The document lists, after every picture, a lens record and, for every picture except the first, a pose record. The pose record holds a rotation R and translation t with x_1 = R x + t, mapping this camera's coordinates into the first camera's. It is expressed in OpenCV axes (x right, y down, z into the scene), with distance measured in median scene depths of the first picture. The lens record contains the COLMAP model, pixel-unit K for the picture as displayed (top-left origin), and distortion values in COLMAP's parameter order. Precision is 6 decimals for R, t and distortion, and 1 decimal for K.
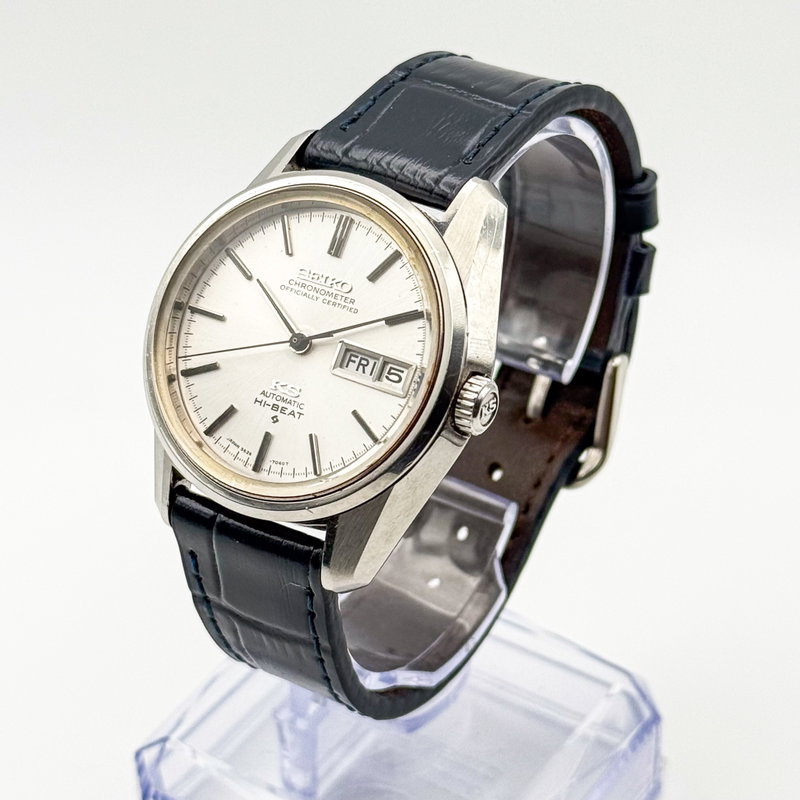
lens RADIAL K [[2333.2, 0, 401.0], [0, 2333.2, 459.5], [0, 0, 1]] dist [0.082746, 0.083124]
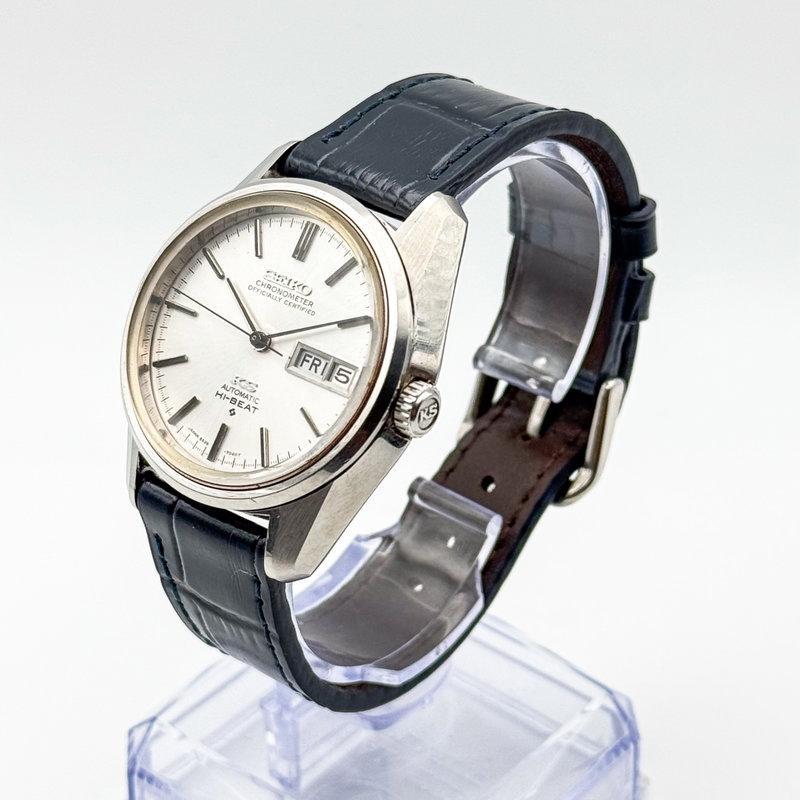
lens RADIAL K [[2333.2, 0, 401.0], [0, 2333.2, 459.5], [0, 0, 1]] dist [0.082746, 0.083124]
pose [[0.991926, 0.062633, -0.110270, 0.132888], [-0.064823, 0.997762, -0.016388, 0.015634], [0.108996, 0.023404, 0.993767, -0.032063]]
